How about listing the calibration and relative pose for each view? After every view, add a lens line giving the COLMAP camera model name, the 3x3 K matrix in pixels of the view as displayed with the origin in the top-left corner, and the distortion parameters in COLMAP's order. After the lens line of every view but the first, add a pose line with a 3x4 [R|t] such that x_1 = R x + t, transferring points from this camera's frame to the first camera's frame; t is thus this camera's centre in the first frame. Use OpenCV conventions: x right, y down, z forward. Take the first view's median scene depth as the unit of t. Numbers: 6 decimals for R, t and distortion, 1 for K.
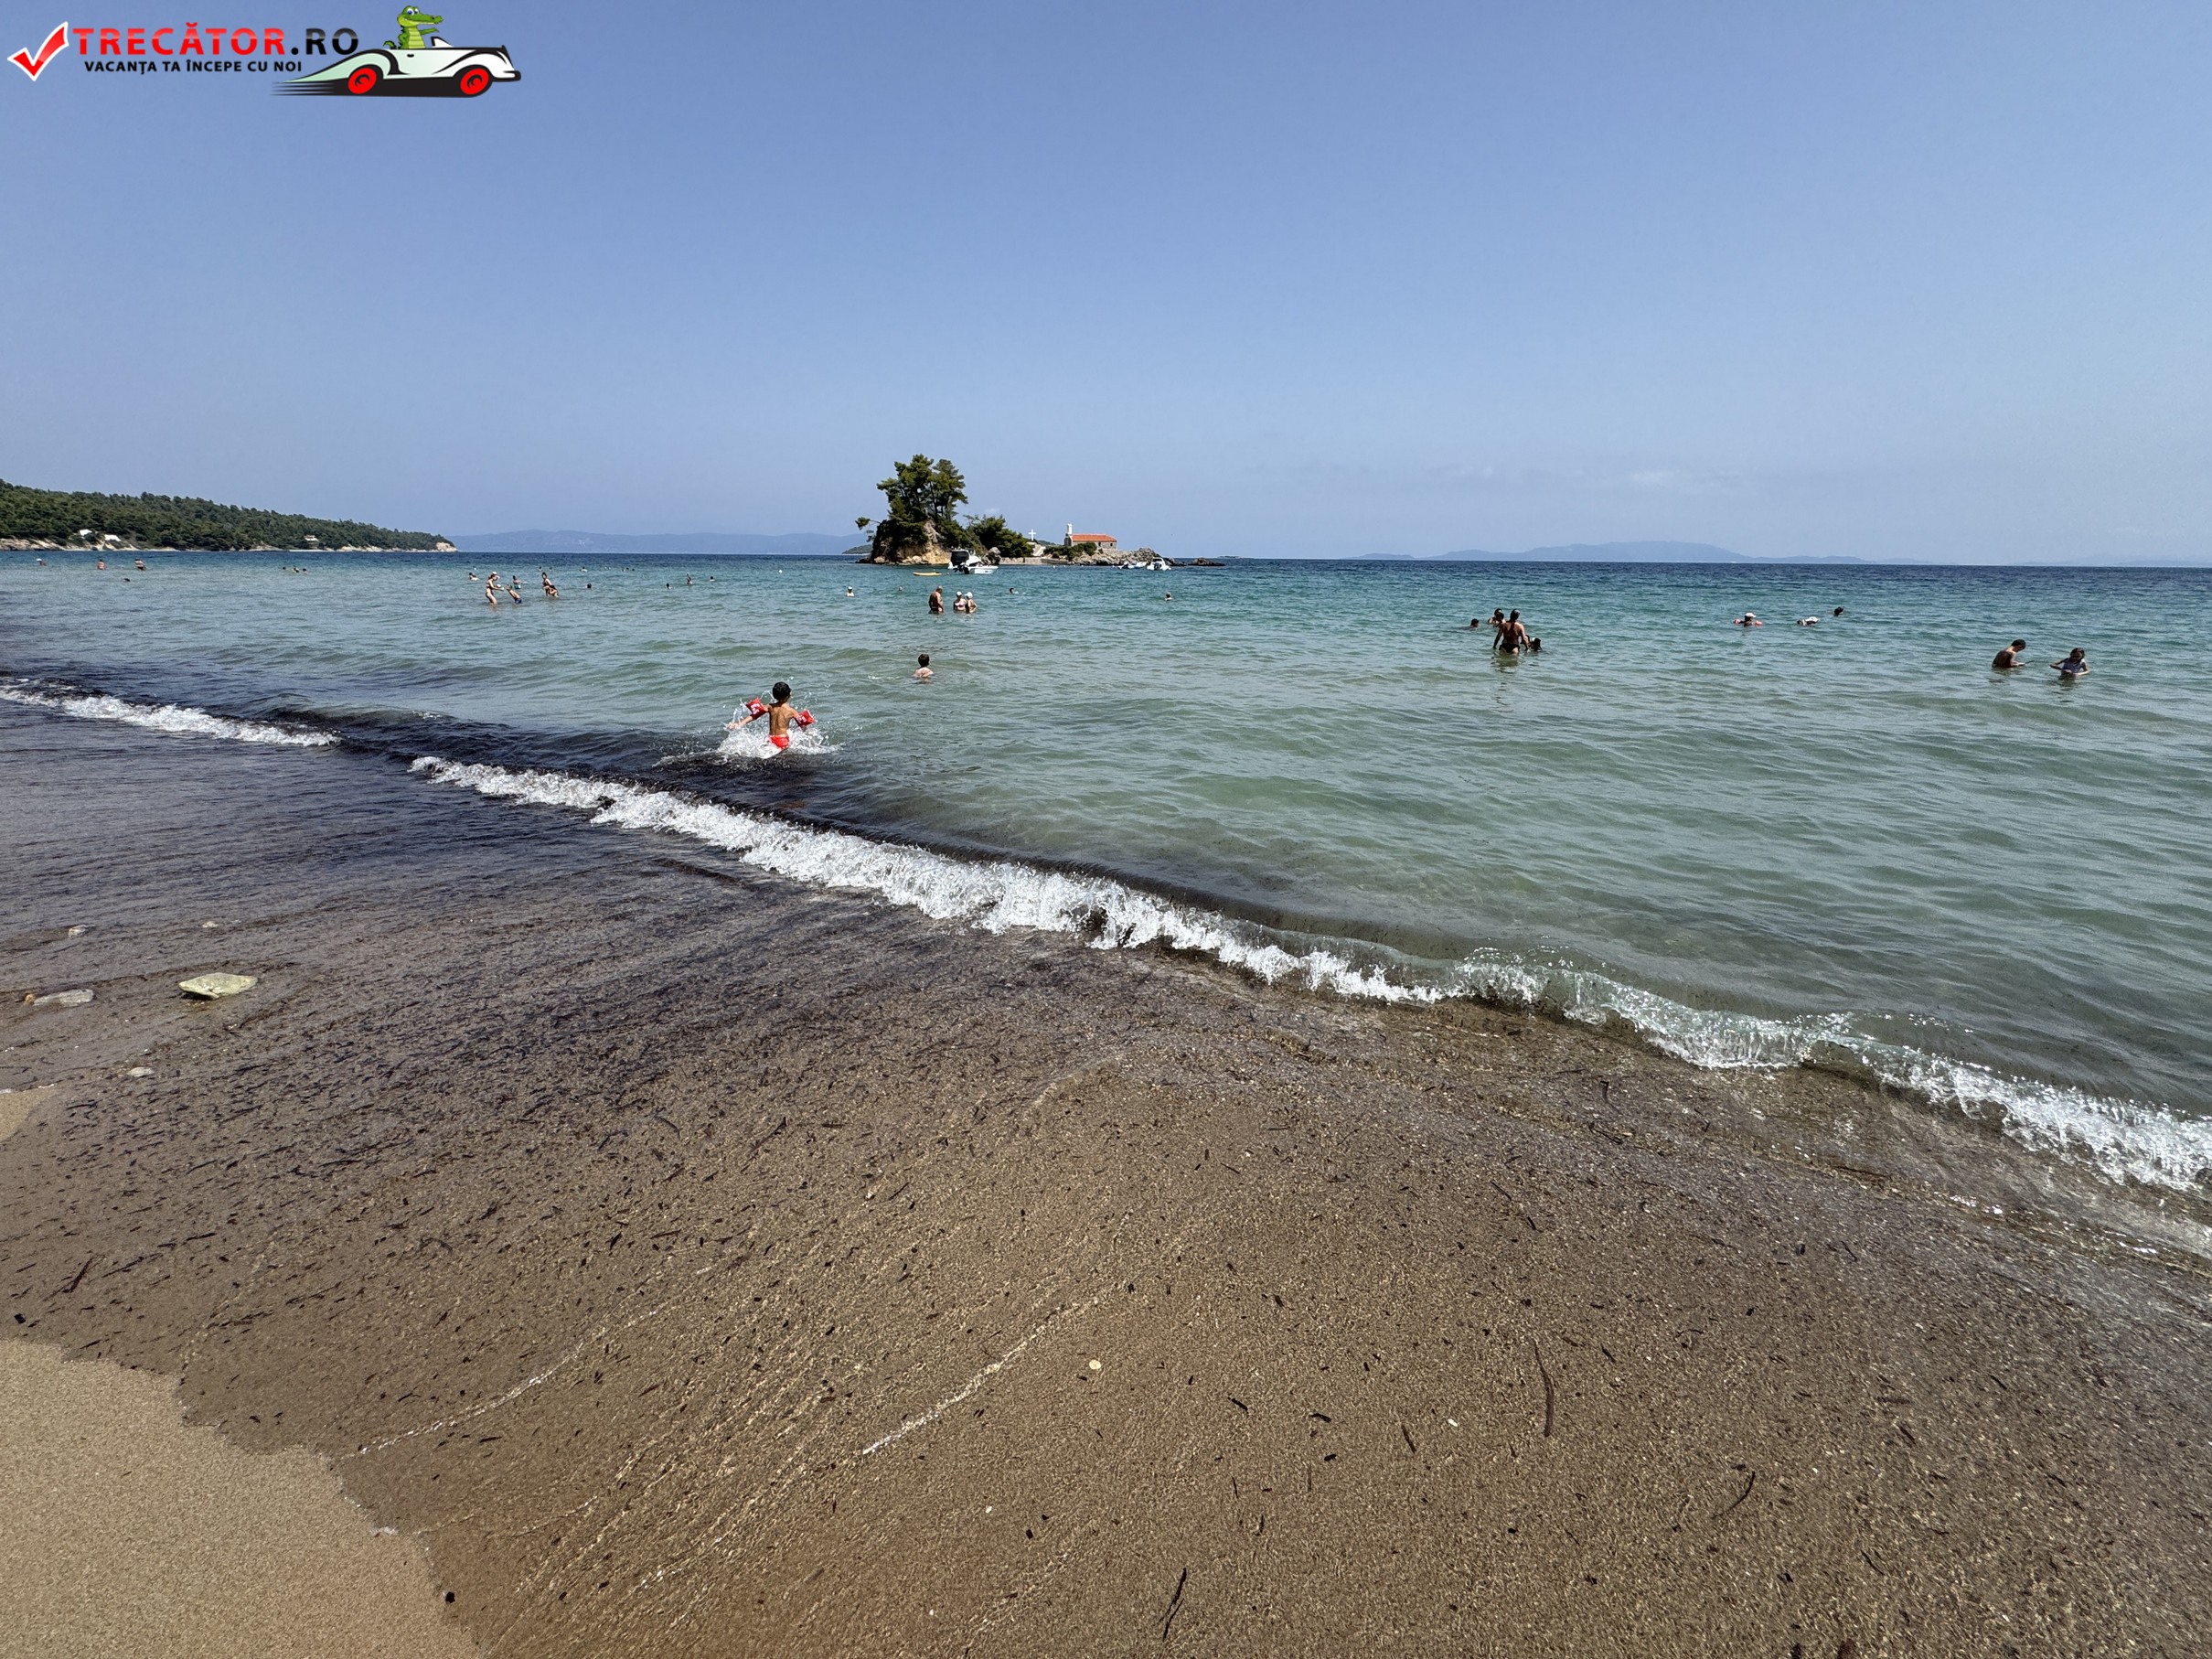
lens RADIAL K [[875.9, 0, 1108.8], [0, 875.9, 819.6], [0, 0, 1]] dist [-0.009029, 0.002110]
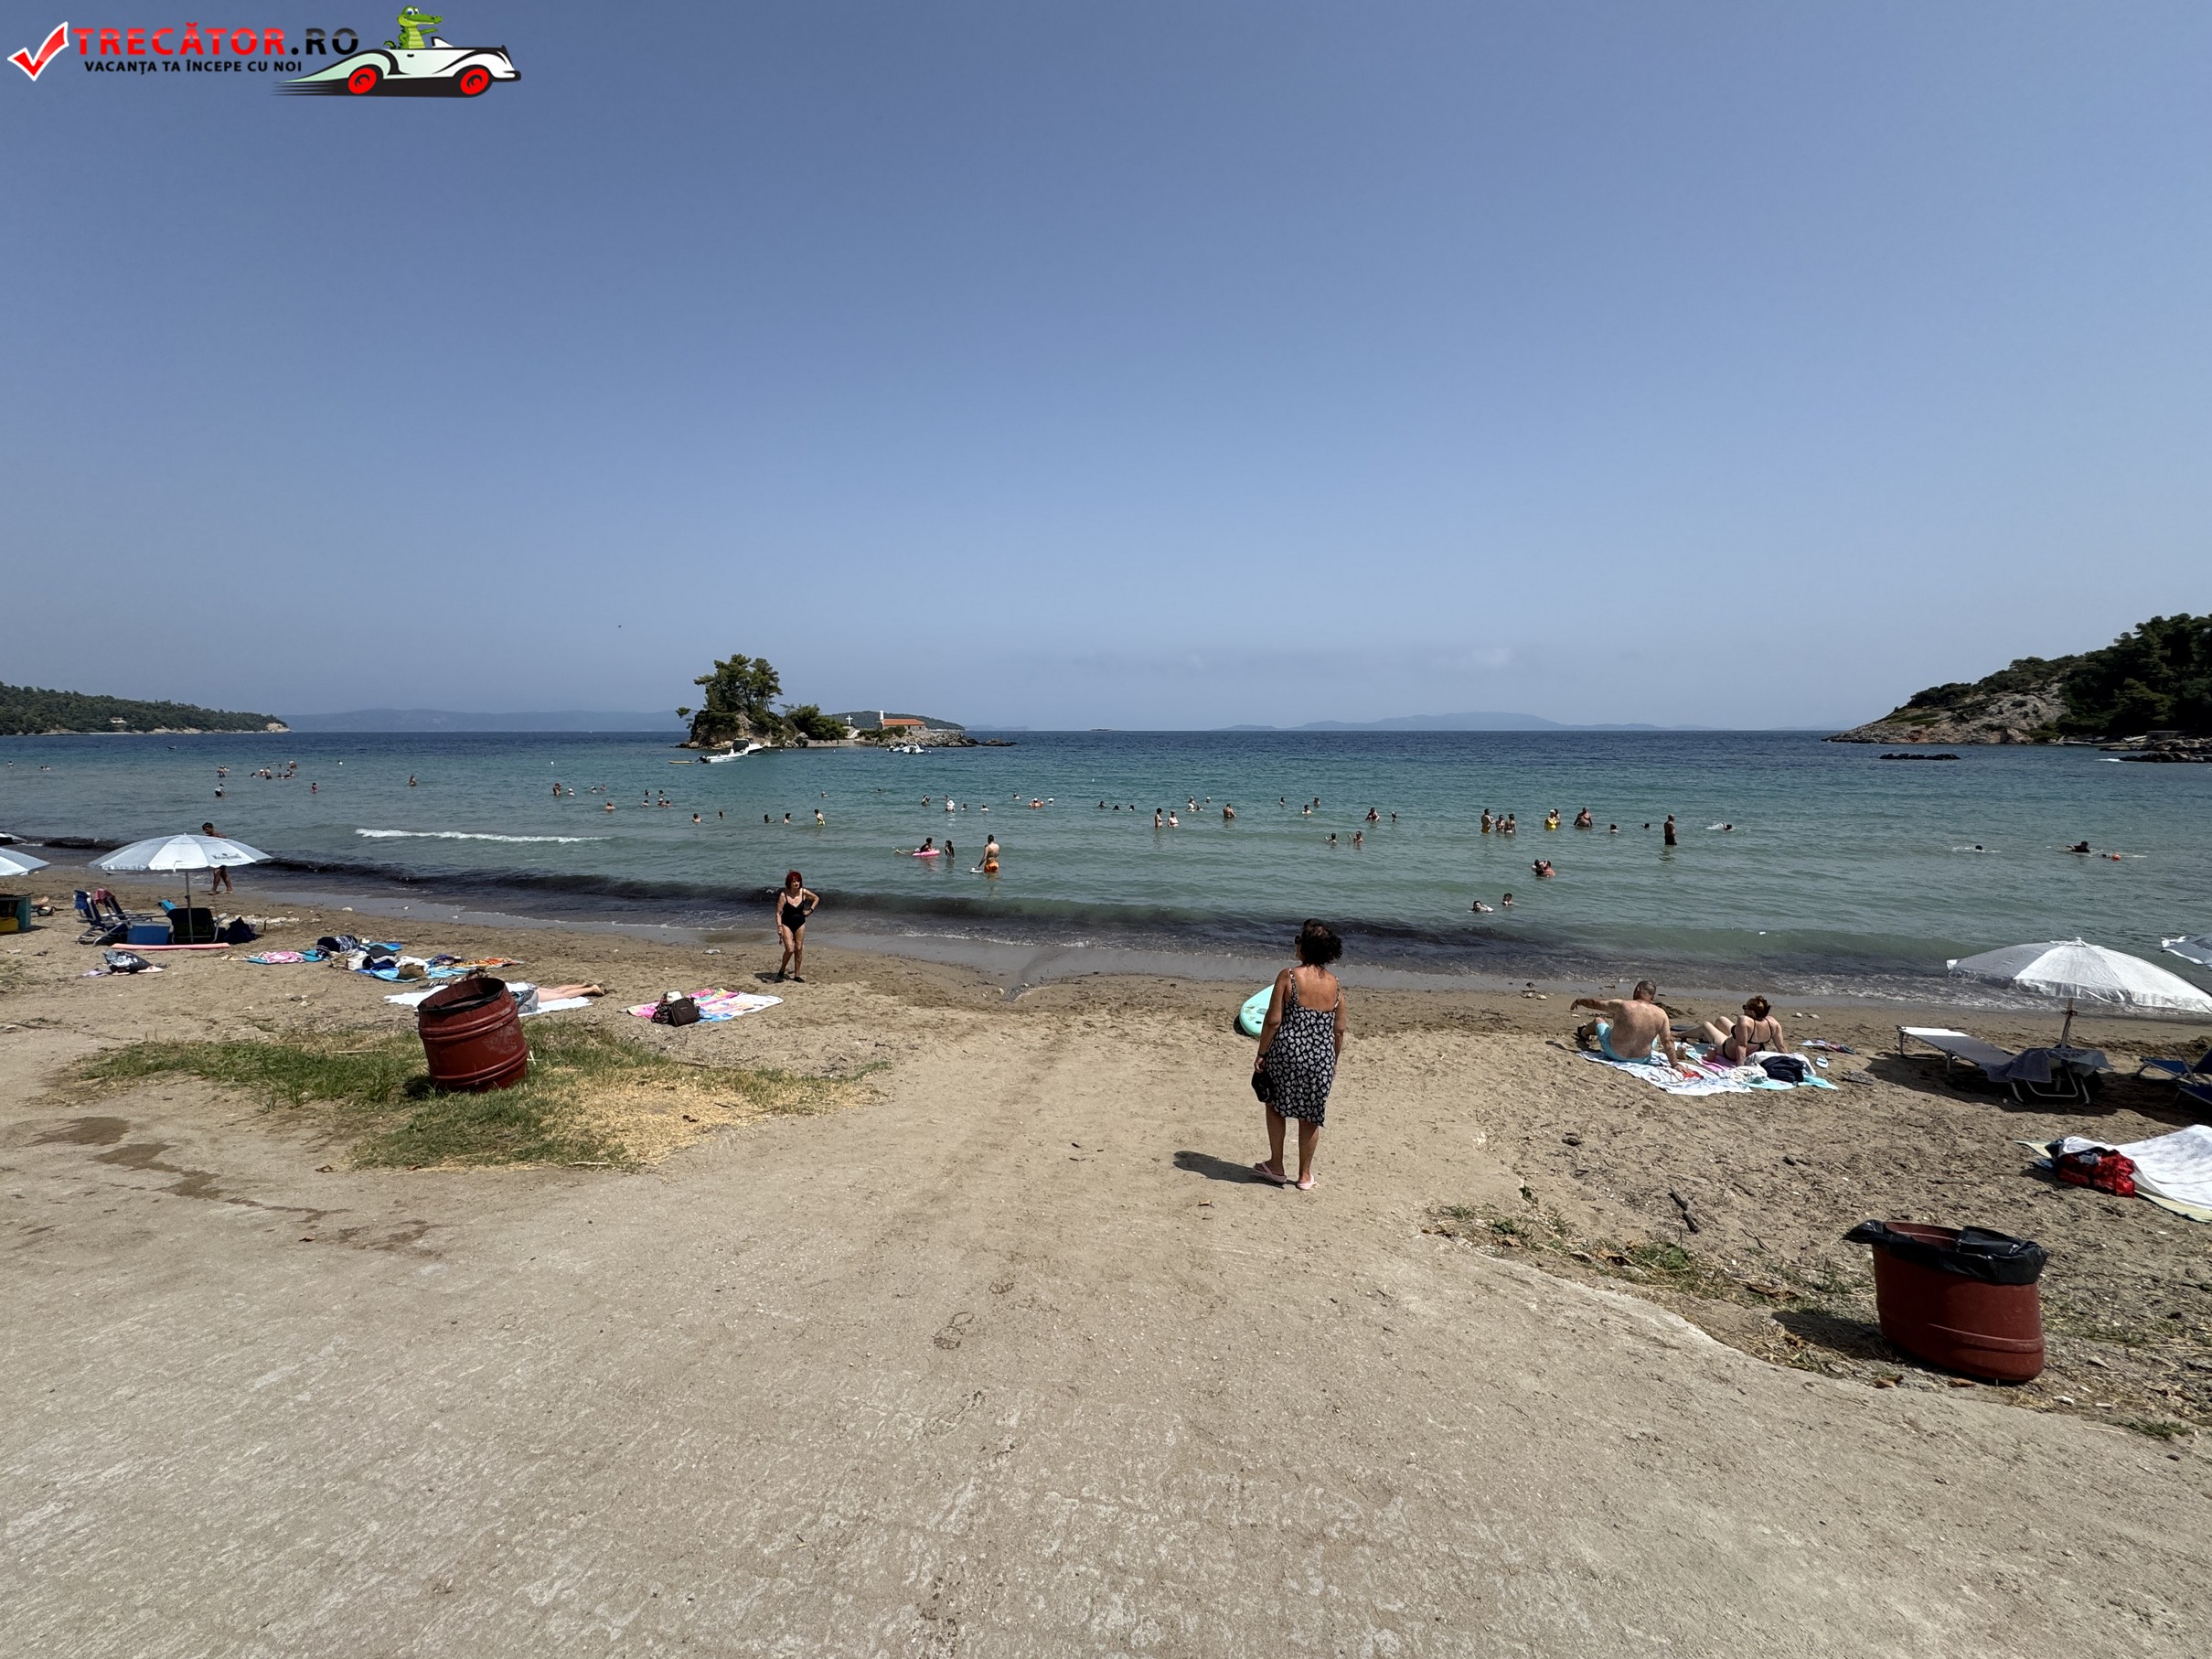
lens RADIAL K [[875.9, 0, 1105.8], [0, 875.9, 828.0], [0, 0, 1]] dist [-0.009029, 0.002110]
pose [[0.991694, -0.024730, 0.126219, 0.104628], [0.046826, 0.983414, -0.175227, 0.025200], [-0.119792, 0.179682, 0.976404, -0.121743]]
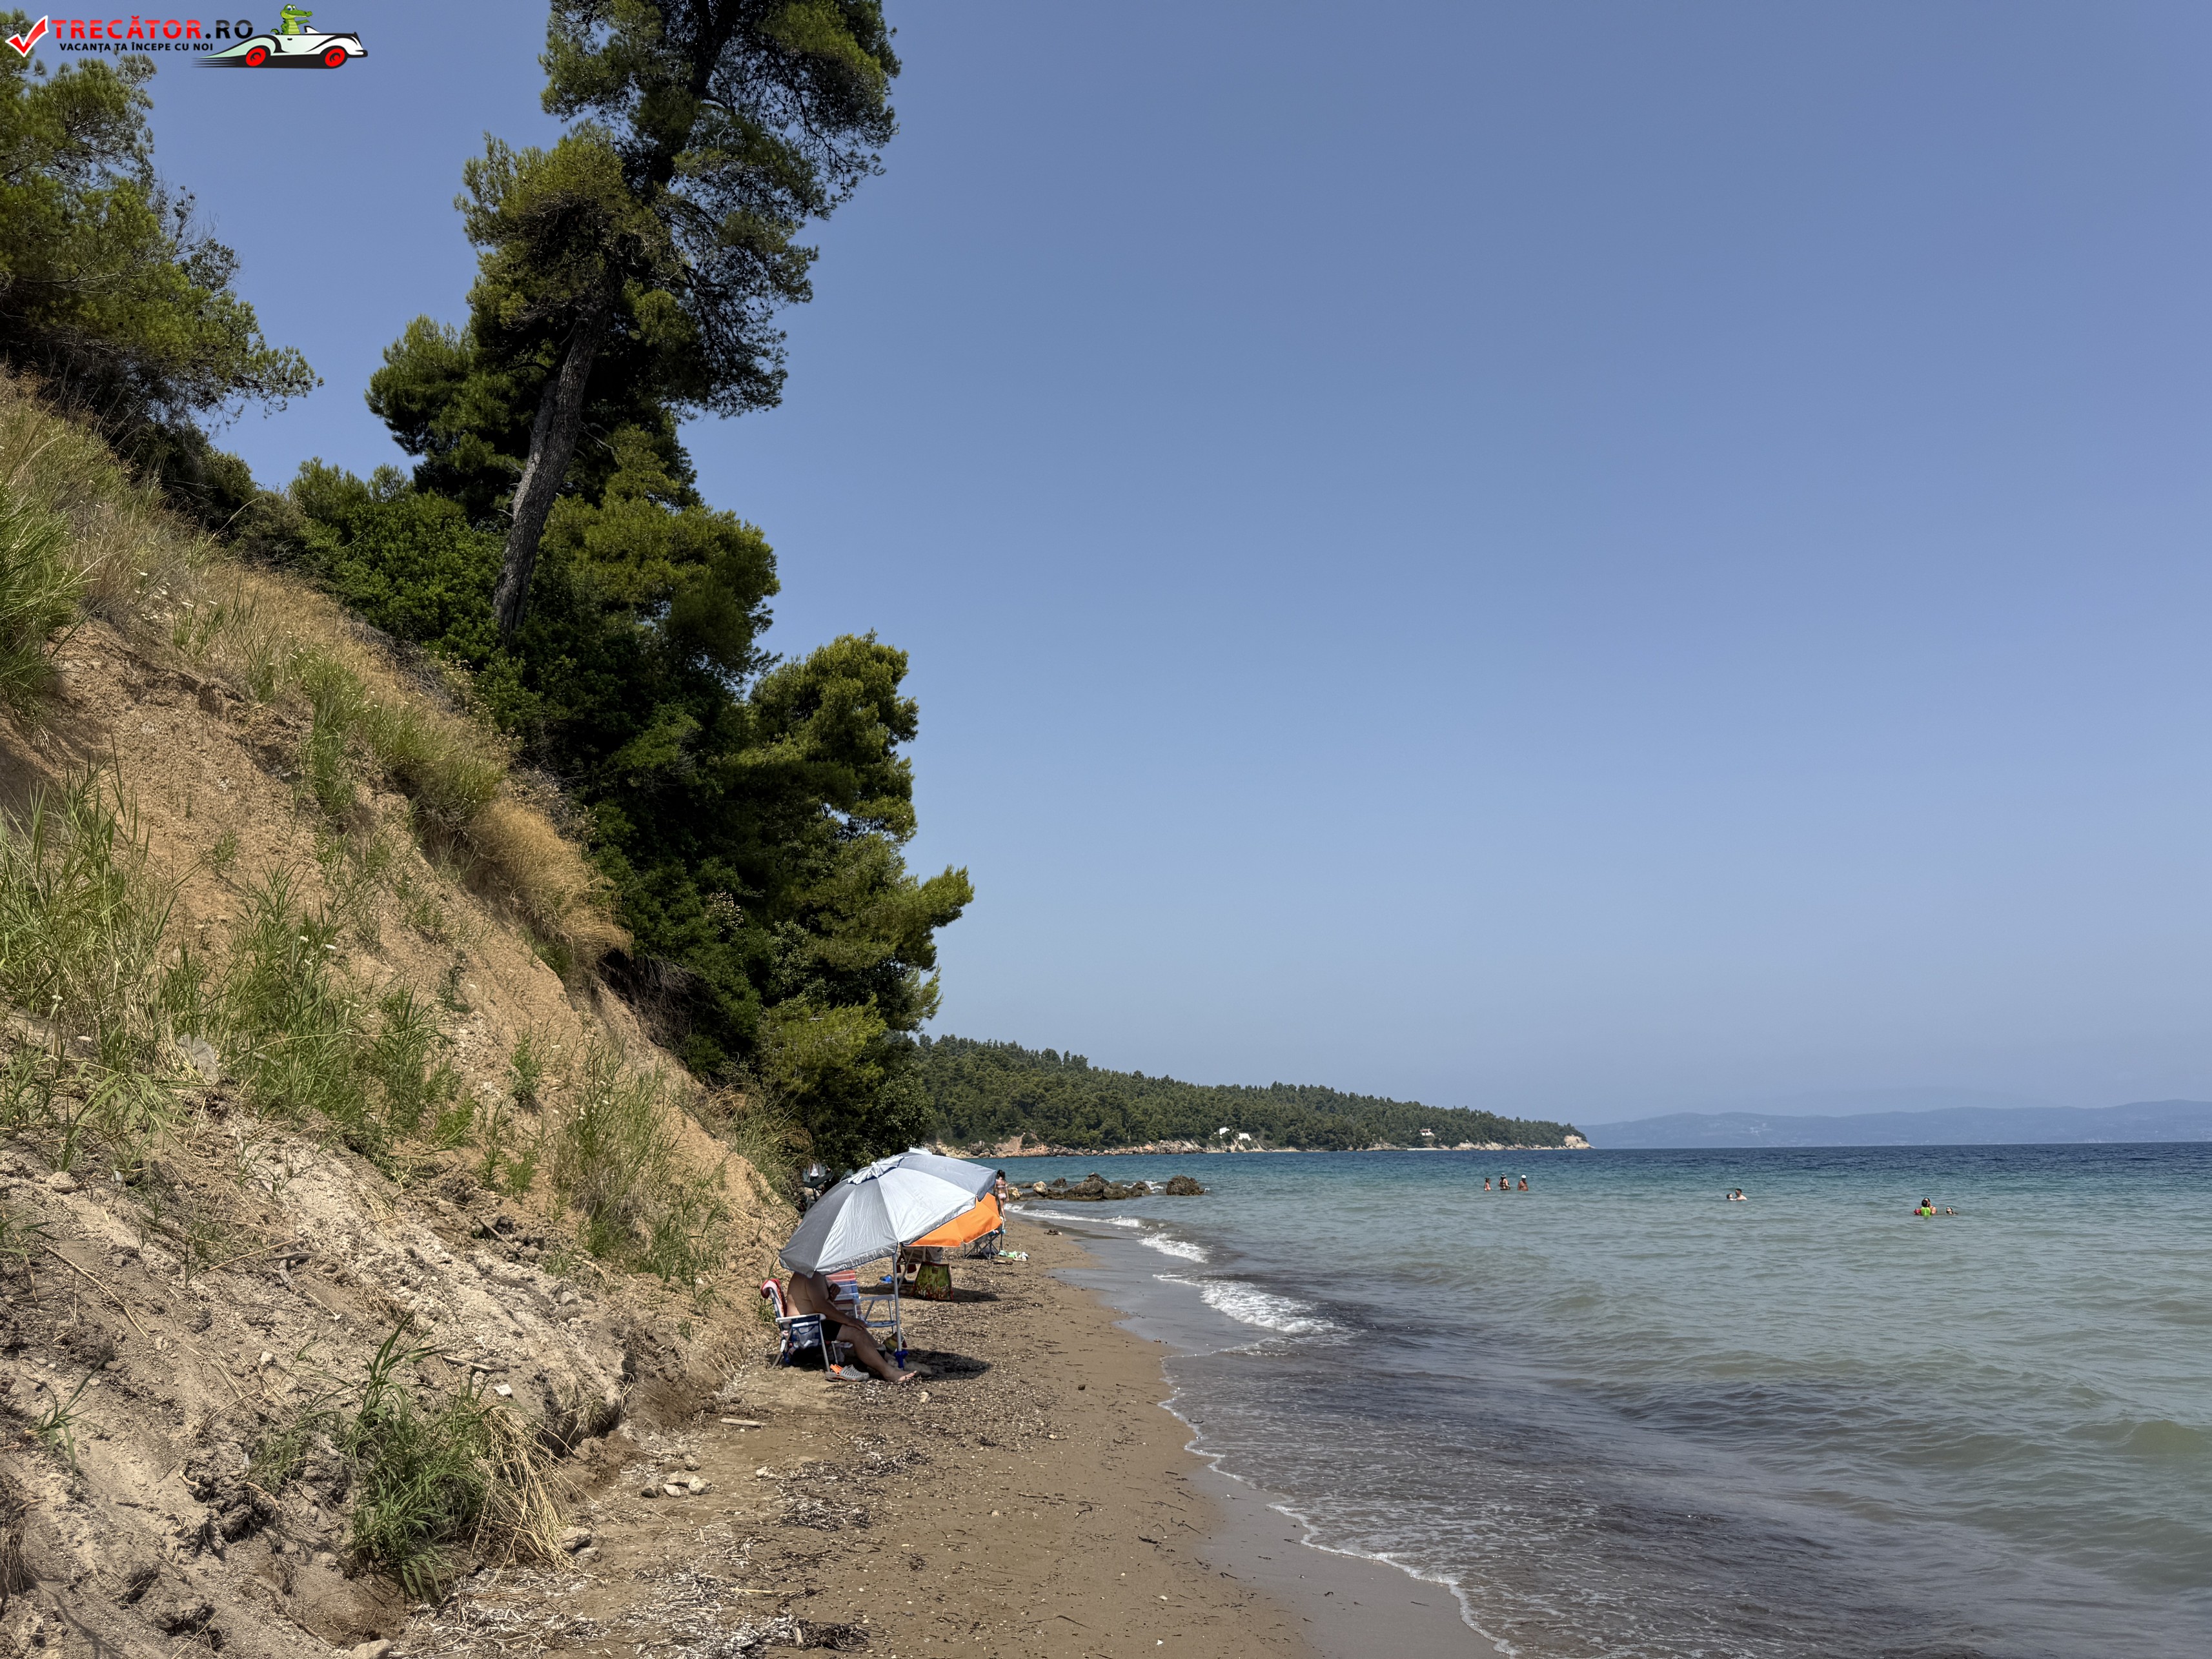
lens RADIAL K [[1540.6, 0, 1107.4], [0, 1540.6, 833.4], [0, 0, 1]] dist [0.110767, -0.005501]
pose [[0.614777, -0.177386, -0.768494, -0.219270], [-0.206840, 0.904014, -0.374133, -0.042465], [0.761096, 0.388964, 0.519077, 0.136382]]
